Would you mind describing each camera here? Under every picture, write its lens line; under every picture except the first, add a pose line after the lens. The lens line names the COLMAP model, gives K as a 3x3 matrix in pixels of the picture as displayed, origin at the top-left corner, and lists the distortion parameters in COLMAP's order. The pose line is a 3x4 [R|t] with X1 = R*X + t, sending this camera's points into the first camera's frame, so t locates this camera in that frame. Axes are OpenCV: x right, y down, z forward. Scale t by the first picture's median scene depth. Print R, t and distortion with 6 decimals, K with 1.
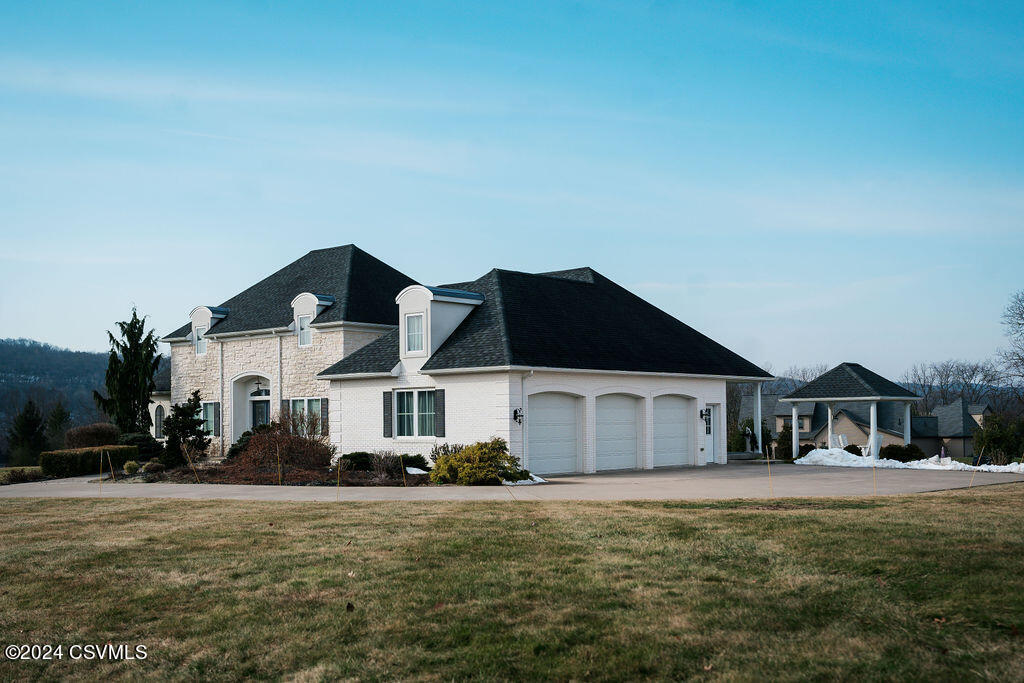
lens RADIAL K [[1154.4, 0, 488.7], [0, 1154.4, 378.4], [0, 0, 1]] dist [-0.008564, 0.000000]
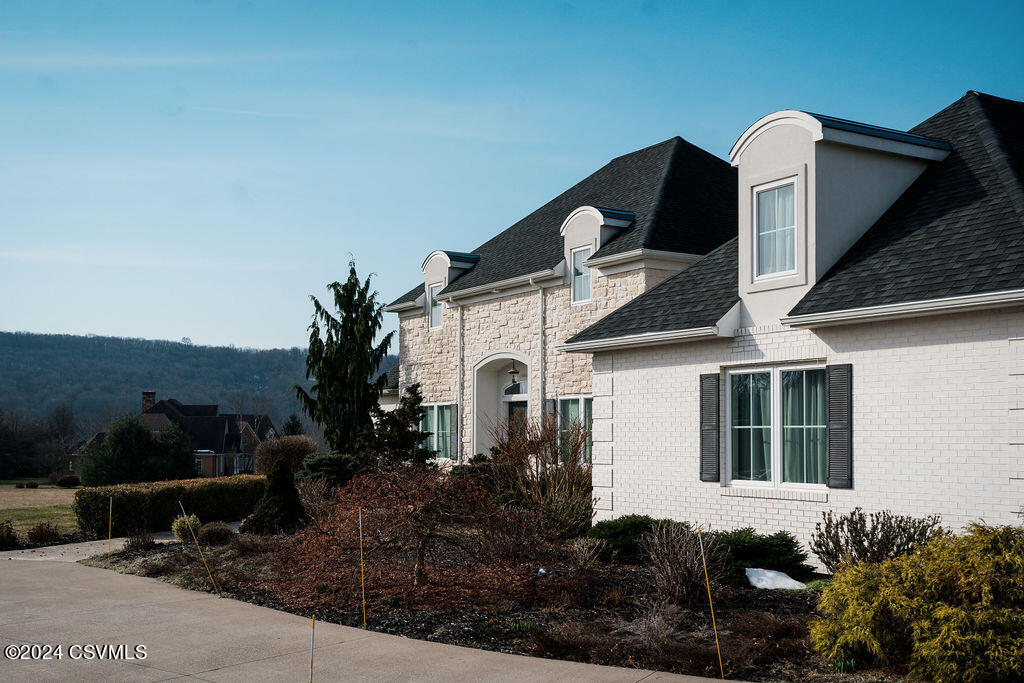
lens RADIAL K [[1154.4, 0, 491.2], [0, 1154.4, 400.3], [0, 0, 1]] dist [-0.008564, 0.000000]
pose [[0.947706, 0.004632, -0.319112, -0.027689], [-0.001698, 0.999954, 0.009473, 0.016851], [0.319141, -0.008436, 0.947670, 0.561067]]
